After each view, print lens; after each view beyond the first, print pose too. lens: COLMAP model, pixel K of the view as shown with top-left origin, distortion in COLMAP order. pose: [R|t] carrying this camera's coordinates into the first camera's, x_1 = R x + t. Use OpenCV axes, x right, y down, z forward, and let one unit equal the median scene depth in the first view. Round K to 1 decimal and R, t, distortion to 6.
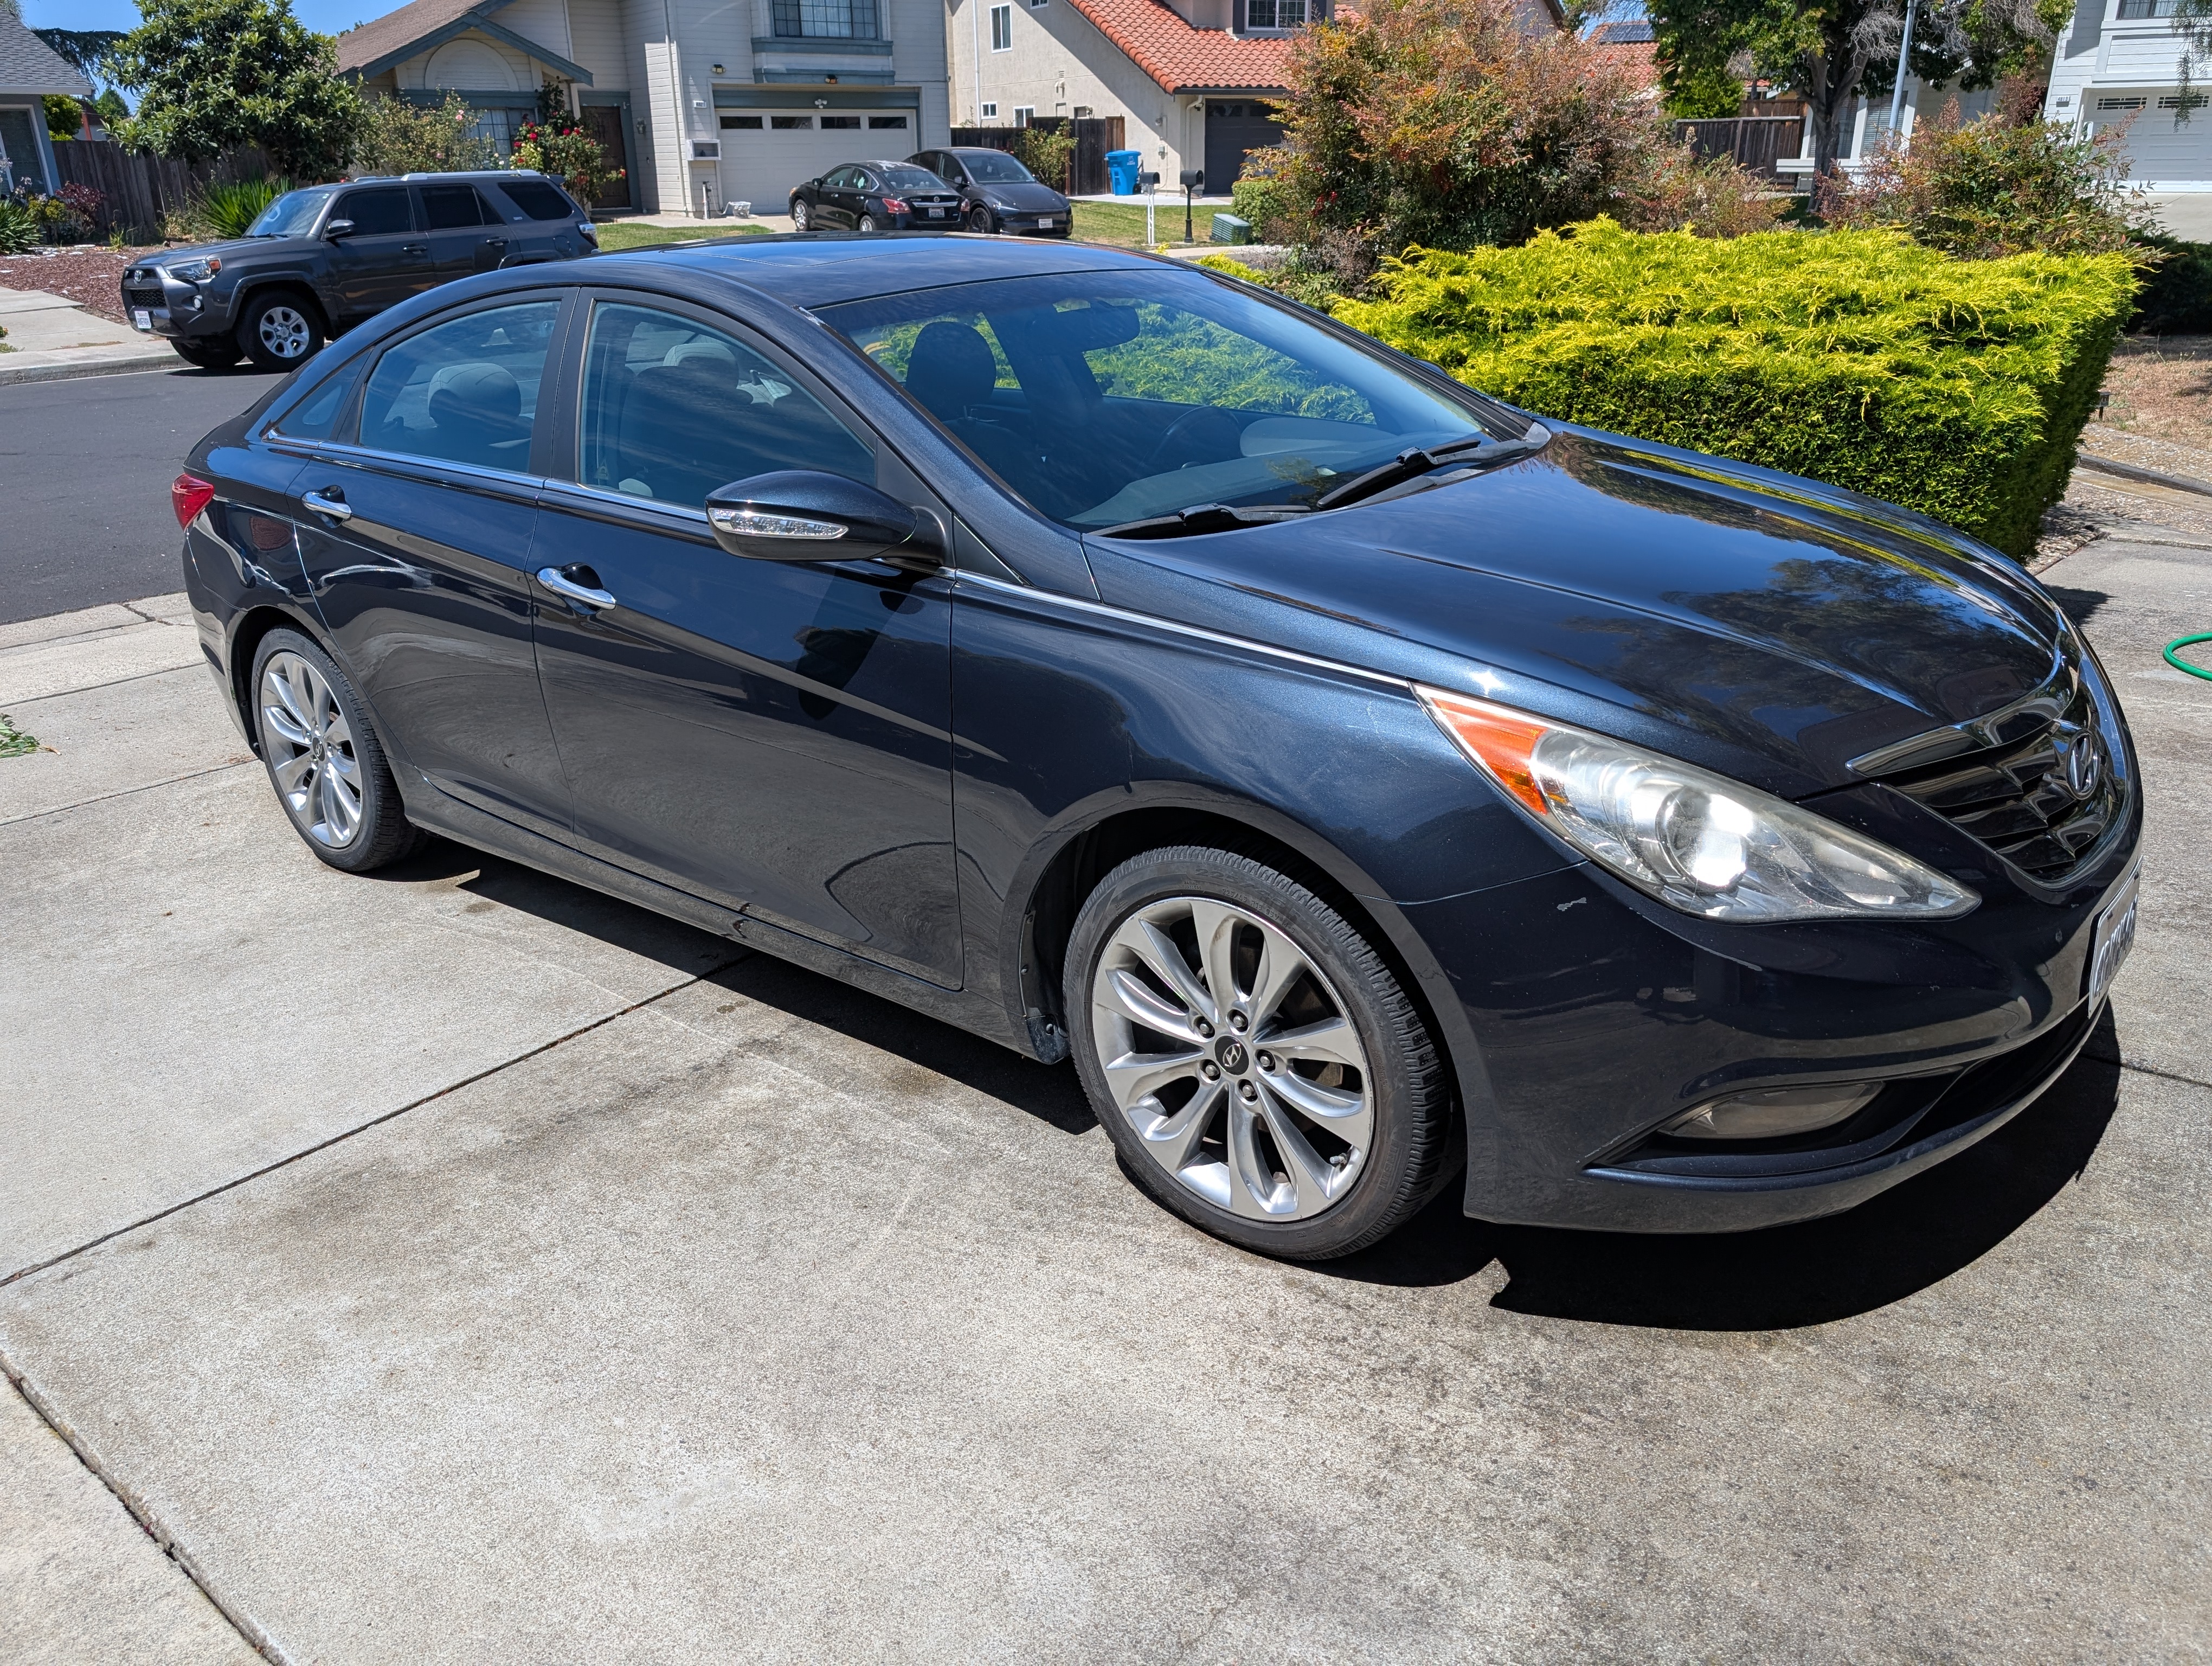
lens RADIAL K [[1581.4, 0, 1106.0], [0, 1581.4, 833.0], [0, 0, 1]] dist [-0.001976, -0.004302]
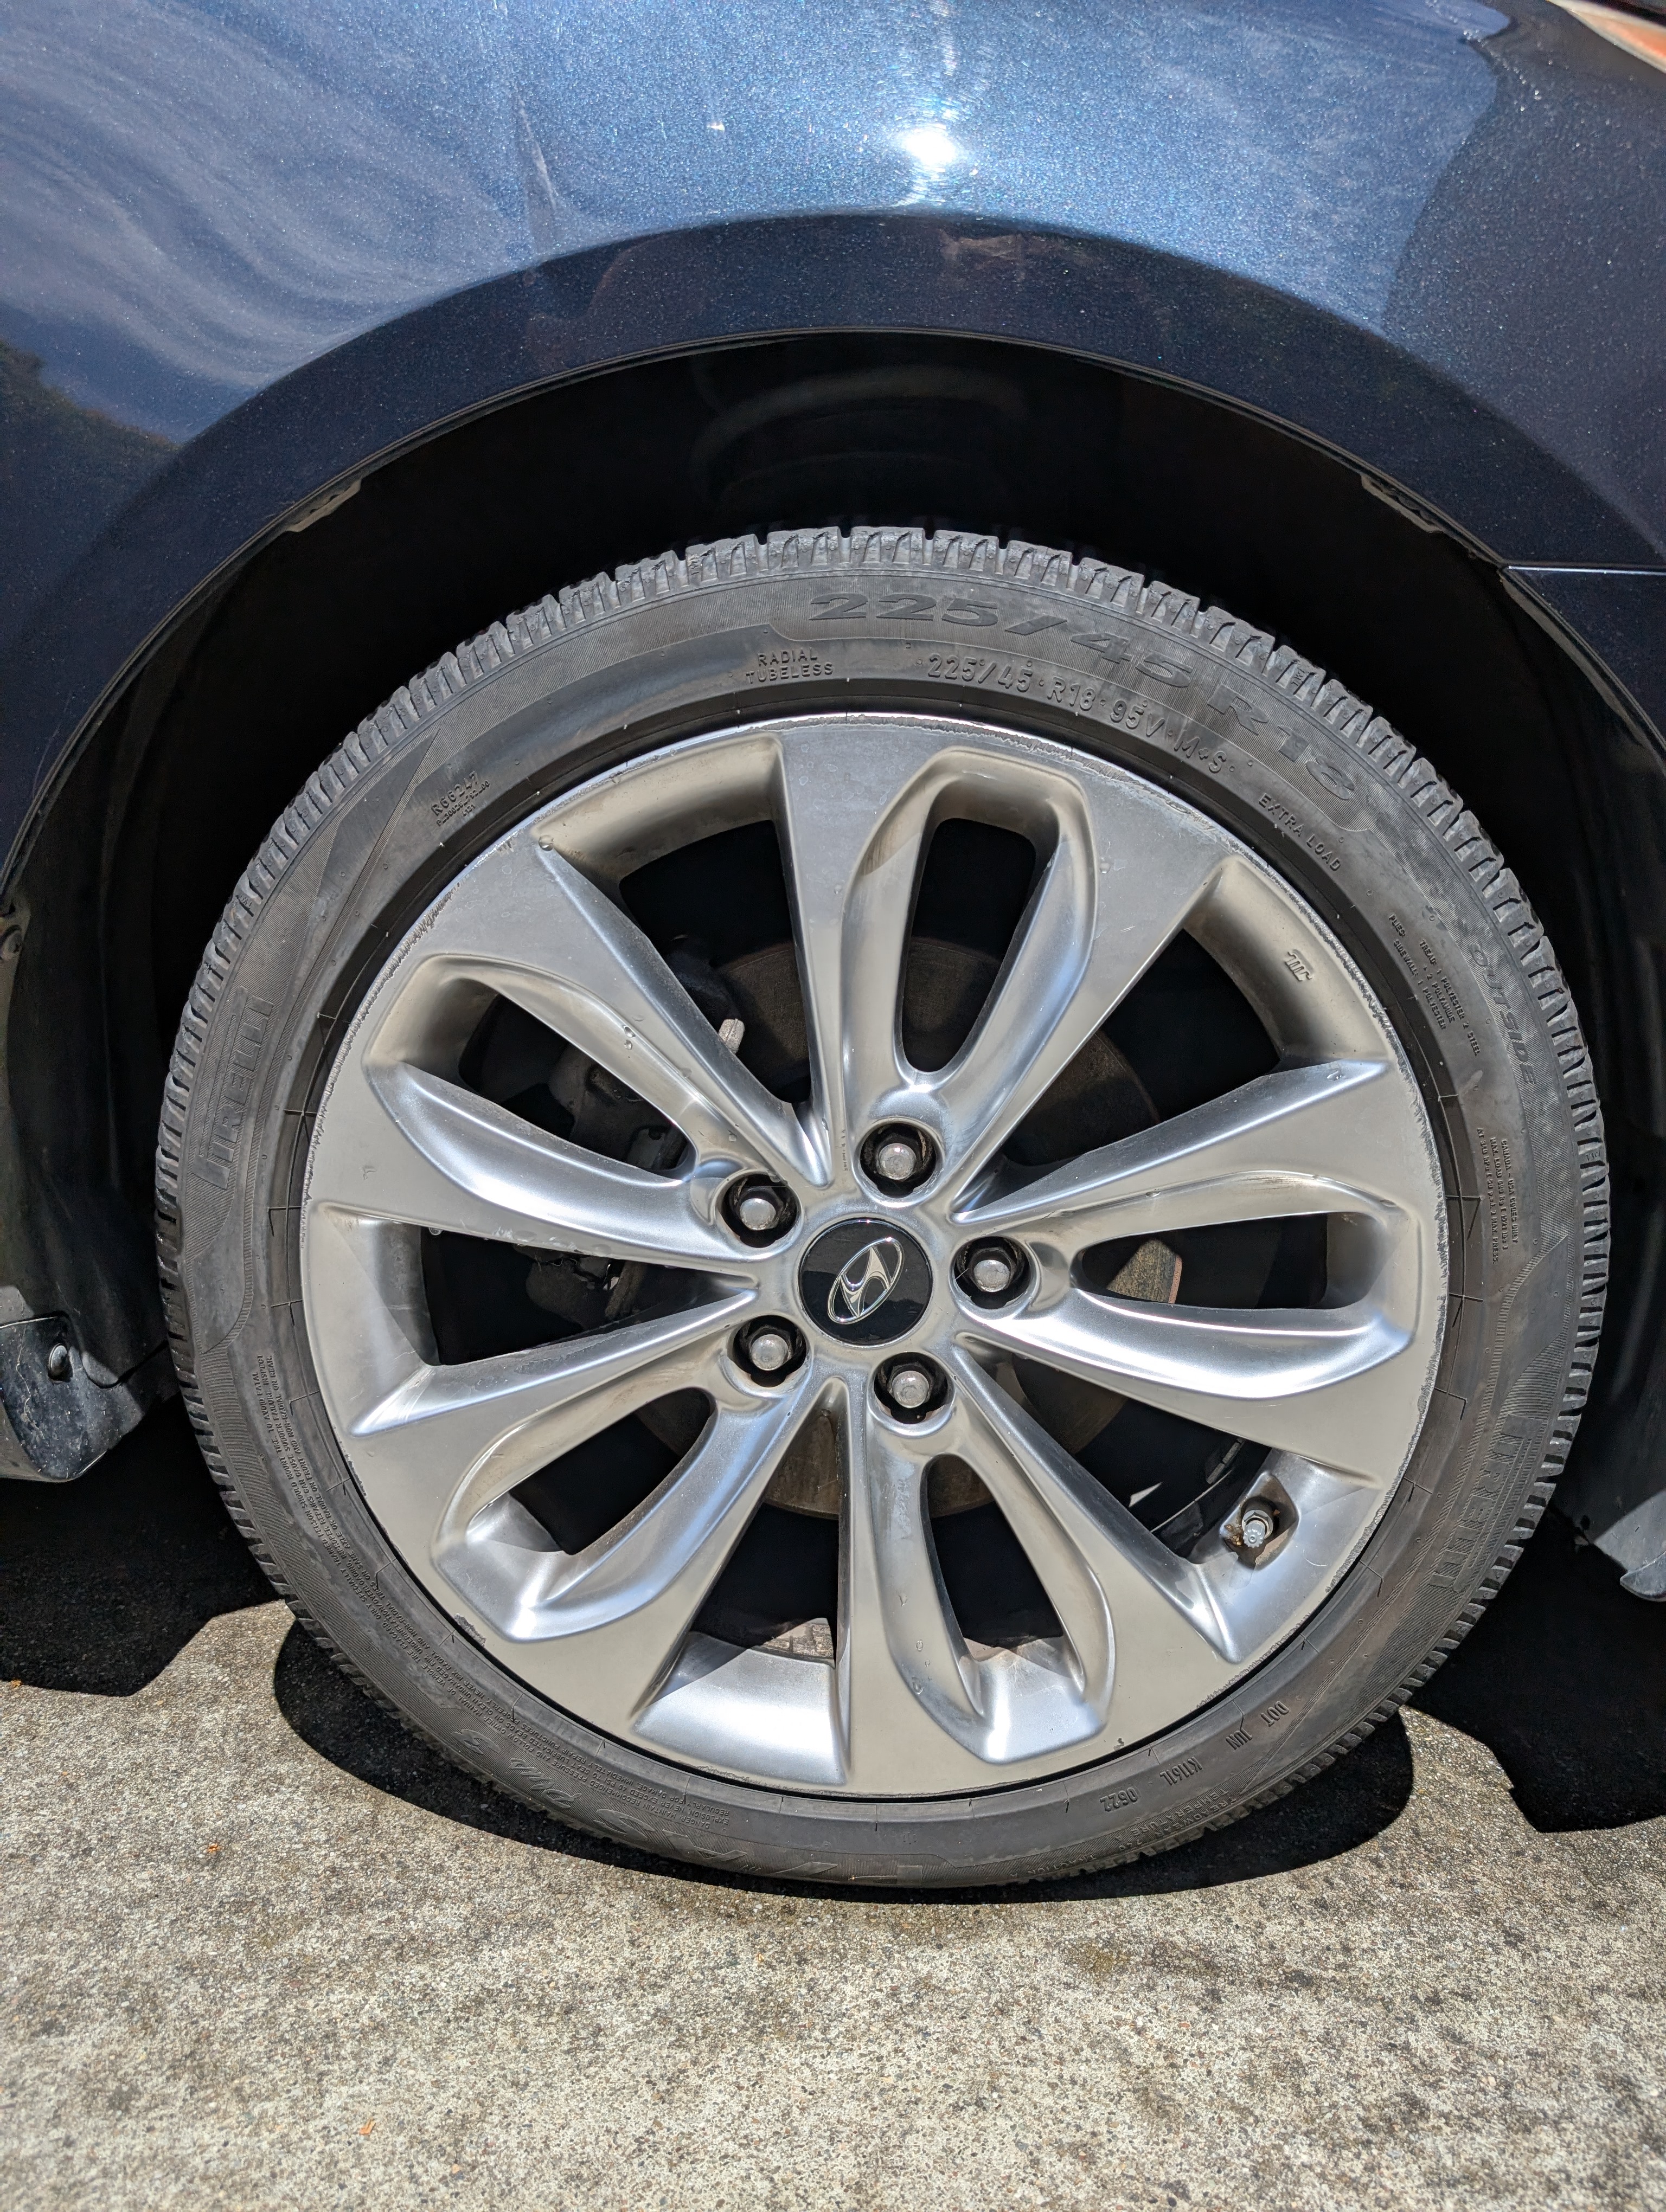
lens RADIAL K [[1581.4, 0, 833.0], [0, 1581.4, 1106.0], [0, 0, 1]] dist [-0.001976, -0.004302]
pose [[0.790548, -0.059845, 0.609469, -0.109952], [0.113688, 0.992256, -0.050034, 0.119442], [-0.601755, 0.108844, 0.791229, 0.745409]]
